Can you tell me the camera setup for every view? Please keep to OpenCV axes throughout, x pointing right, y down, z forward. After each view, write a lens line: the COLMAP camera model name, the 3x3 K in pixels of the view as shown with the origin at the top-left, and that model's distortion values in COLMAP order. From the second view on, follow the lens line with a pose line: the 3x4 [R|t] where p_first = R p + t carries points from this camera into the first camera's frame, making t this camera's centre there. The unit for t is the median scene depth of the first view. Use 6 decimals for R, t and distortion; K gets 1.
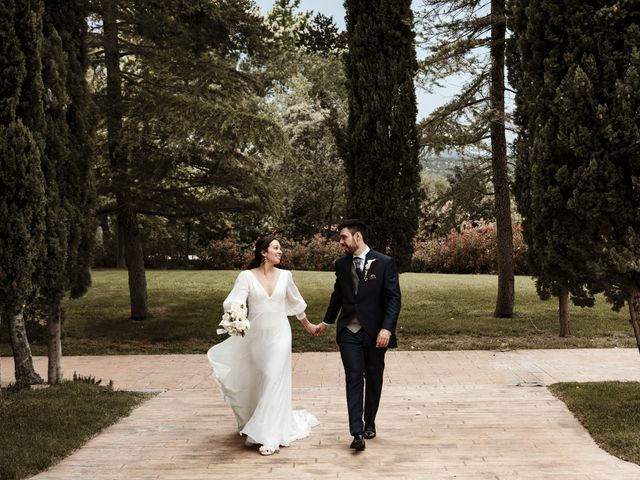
lens RADIAL K [[1135.7, 0, 320.0], [0, 1135.7, 240.0], [0, 0, 1]] dist [-0.039110, -0.120273]
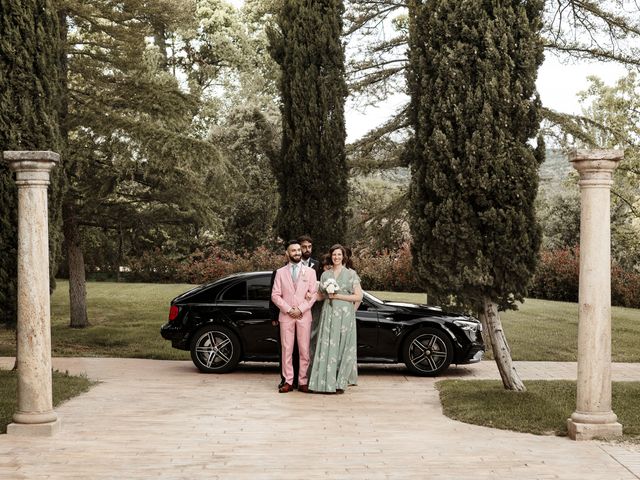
lens RADIAL K [[1658.1, 0, 320.0], [0, 1658.1, 240.0], [0, 0, 1]] dist [-0.053614, -0.630451]
pose [[0.999611, 0.021655, 0.017553, 0.035196], [-0.021546, 0.999747, -0.006408, -0.004679], [-0.017687, 0.006027, 0.999825, -0.561183]]
